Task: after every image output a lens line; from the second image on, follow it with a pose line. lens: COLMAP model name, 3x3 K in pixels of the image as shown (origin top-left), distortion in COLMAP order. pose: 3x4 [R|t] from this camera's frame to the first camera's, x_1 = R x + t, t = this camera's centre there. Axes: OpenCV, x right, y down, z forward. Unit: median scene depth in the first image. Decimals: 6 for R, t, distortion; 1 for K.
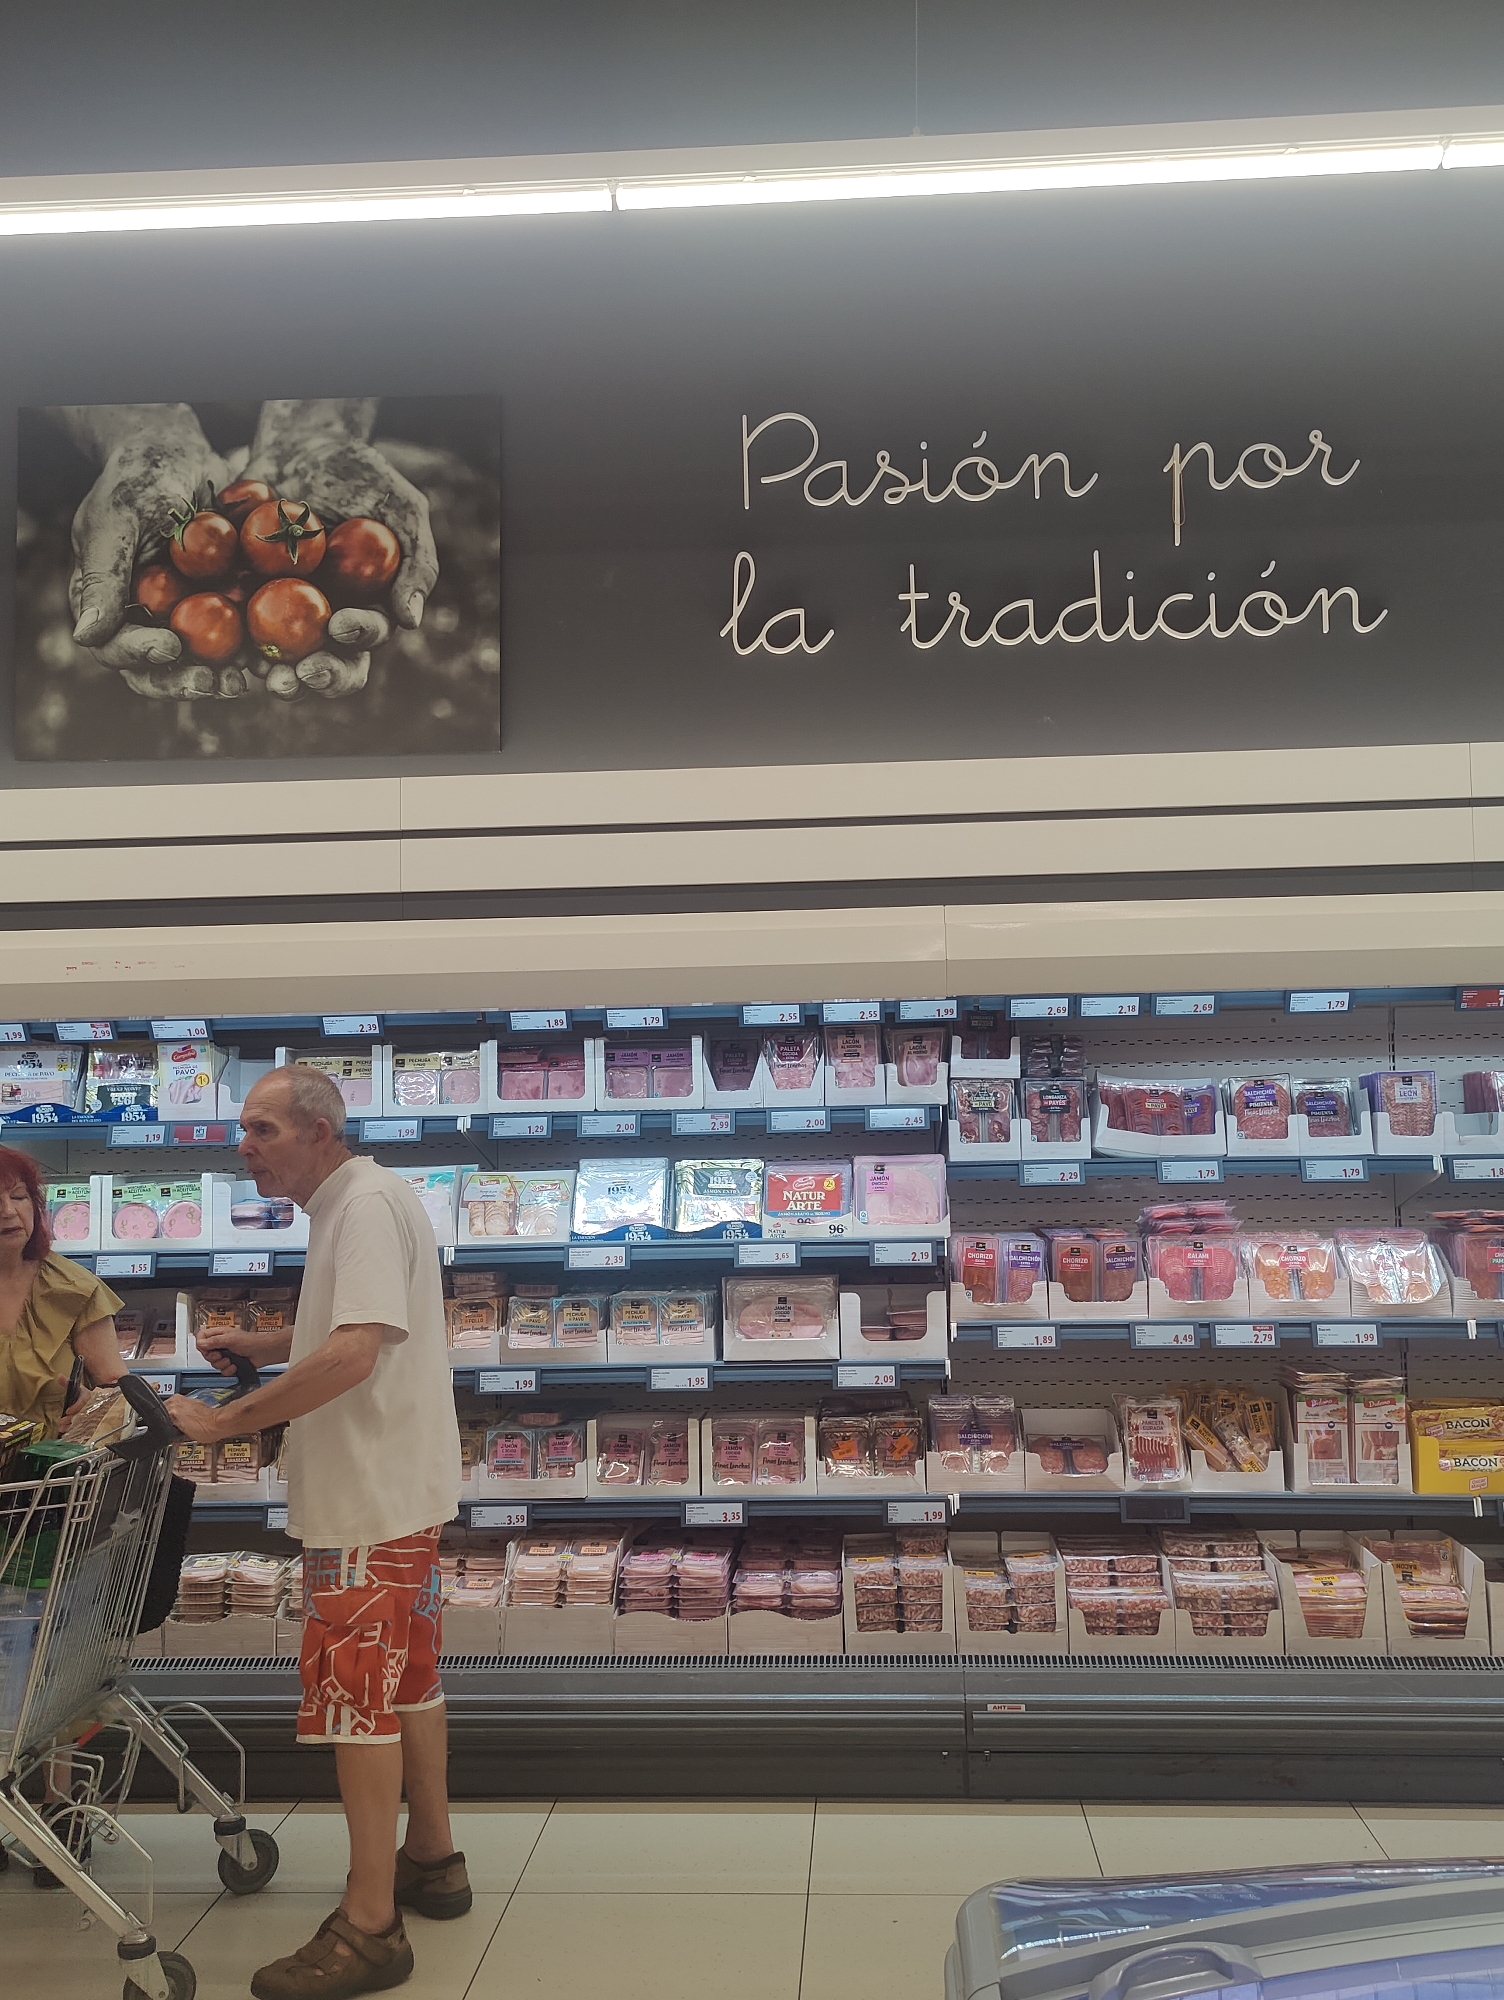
lens RADIAL K [[1707.5, 0, 752.8], [0, 1707.5, 1036.9], [0, 0, 1]] dist [0.055106, -0.005446]
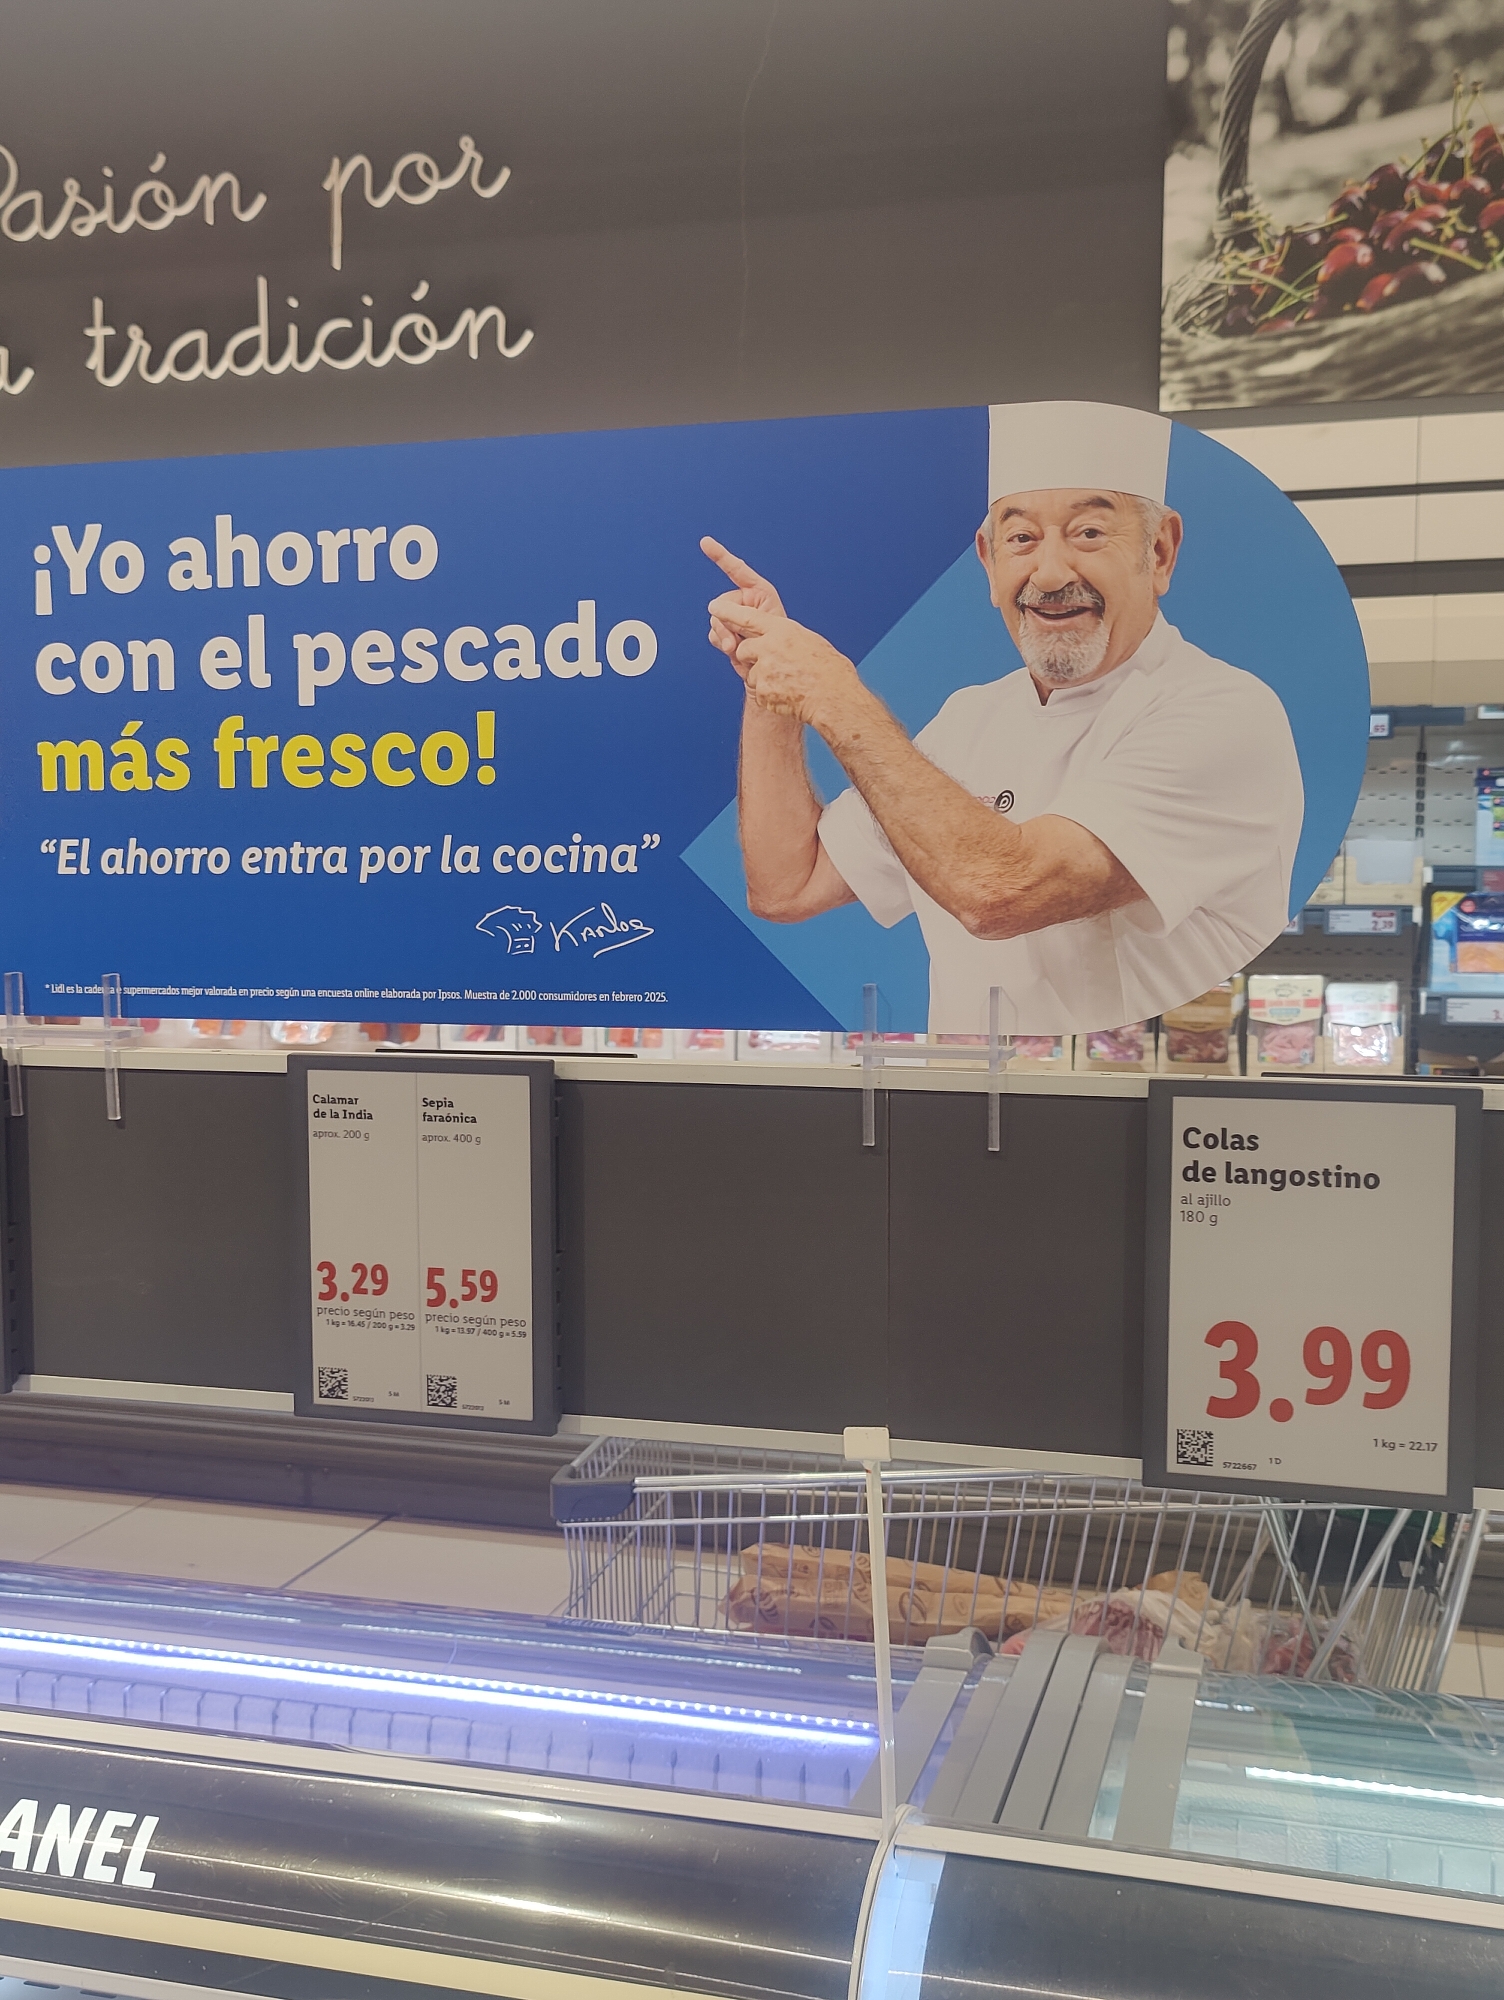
lens RADIAL K [[1916.7, 0, 757.3], [0, 1916.7, 1011.3], [0, 0, 1]] dist [-0.000372, 0.000000]
pose [[0.979688, 0.029760, -0.198308, 0.700227], [-0.003523, 0.991329, 0.131359, -0.015666], [0.200497, -0.127992, 0.971297, -0.046024]]
